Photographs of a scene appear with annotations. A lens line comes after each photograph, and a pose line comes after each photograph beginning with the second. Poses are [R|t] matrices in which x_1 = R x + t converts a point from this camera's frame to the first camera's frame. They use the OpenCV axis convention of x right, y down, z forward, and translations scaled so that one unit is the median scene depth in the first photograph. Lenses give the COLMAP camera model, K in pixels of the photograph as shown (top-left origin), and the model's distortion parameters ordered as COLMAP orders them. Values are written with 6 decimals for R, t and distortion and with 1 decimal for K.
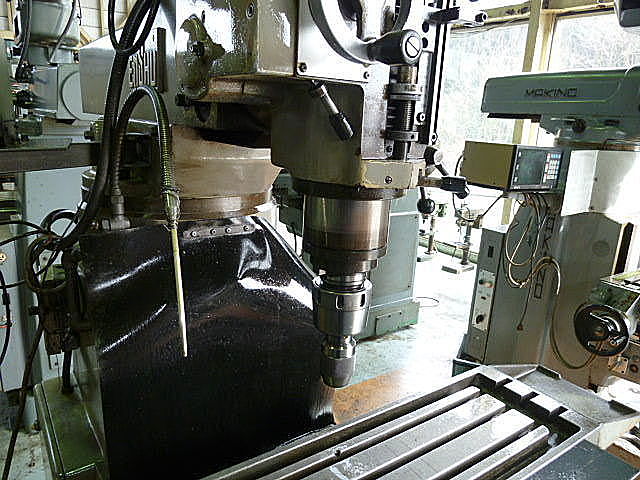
lens RADIAL K [[482.2, 0, 322.4], [0, 482.2, 243.9], [0, 0, 1]] dist [-0.023244, -0.001425]
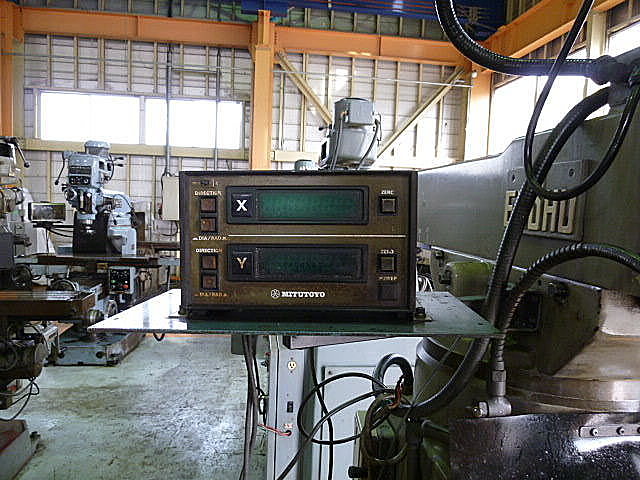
lens RADIAL K [[482.2, 0, 322.4], [0, 482.2, 243.9], [0, 0, 1]] dist [-0.023244, -0.001425]
pose [[0.883738, 0.022614, -0.467436, -0.111681], [-0.118247, 0.977211, -0.176283, -0.044304], [0.452797, 0.211061, 0.866272, 0.061074]]
